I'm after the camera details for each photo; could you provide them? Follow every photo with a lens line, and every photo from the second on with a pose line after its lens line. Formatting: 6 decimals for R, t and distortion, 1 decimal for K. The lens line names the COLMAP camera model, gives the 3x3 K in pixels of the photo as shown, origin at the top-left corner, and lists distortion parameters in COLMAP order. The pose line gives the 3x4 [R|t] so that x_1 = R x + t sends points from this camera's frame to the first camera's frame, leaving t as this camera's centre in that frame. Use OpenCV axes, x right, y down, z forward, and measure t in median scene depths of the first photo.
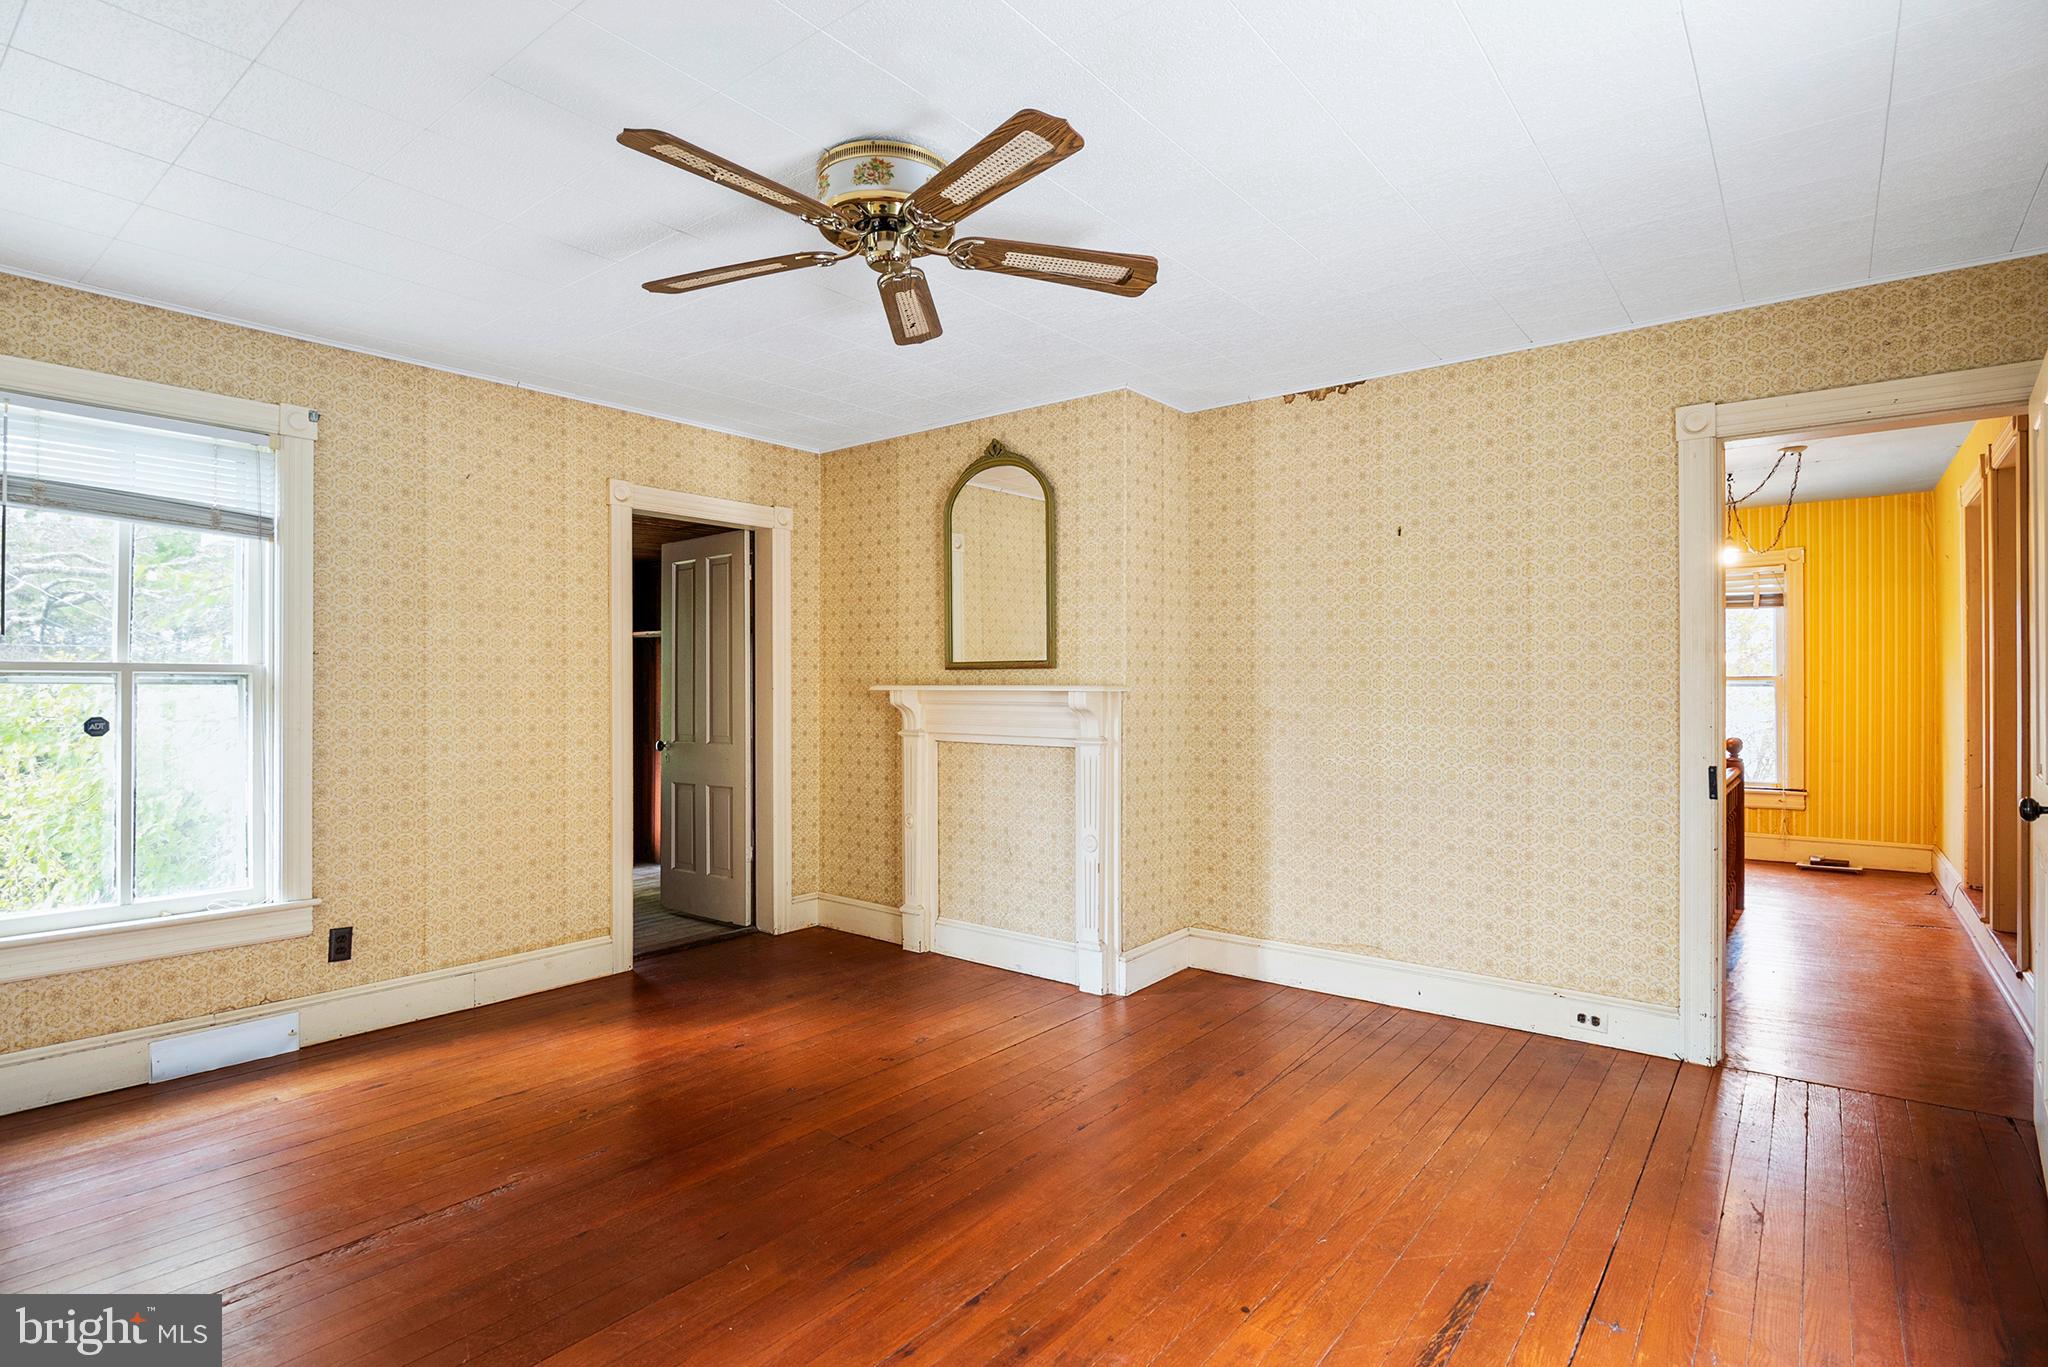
lens RADIAL K [[1020.1, 0, 1017.1], [0, 1020.1, 681.6], [0, 0, 1]] dist [-0.016888, -0.000241]
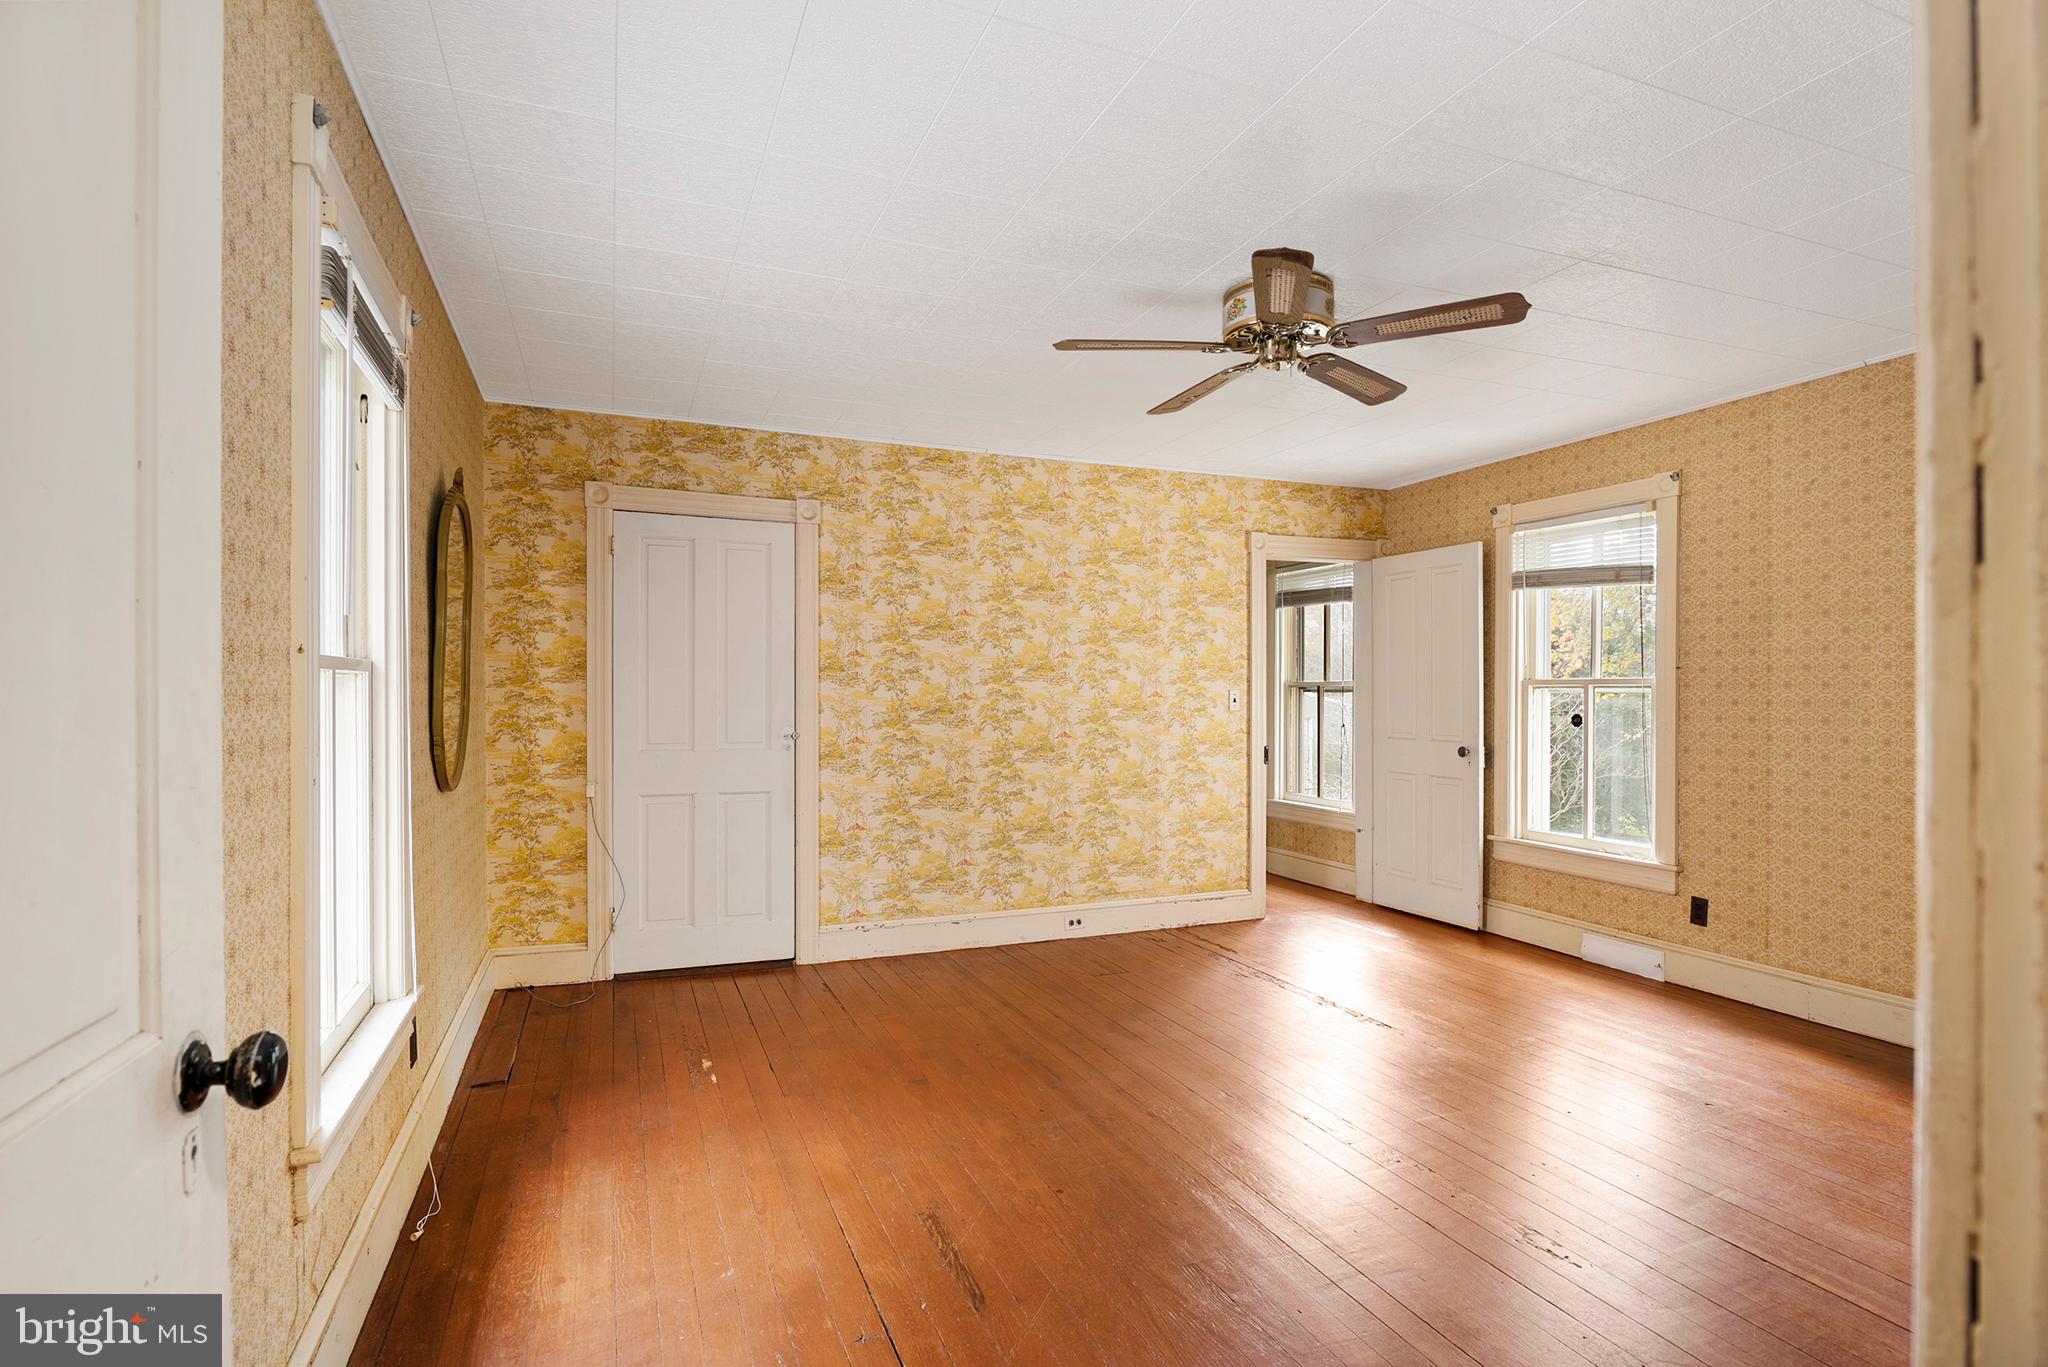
lens RADIAL K [[1020.1, 0, 1022.3], [0, 1020.1, 693.5], [0, 0, 1]] dist [-0.016888, -0.000241]
pose [[-0.495624, 0.001337, -0.868536, 0.772203], [0.004679, 0.999988, -0.001131, 0.000758], [0.868525, -0.004625, -0.495624, 0.911790]]
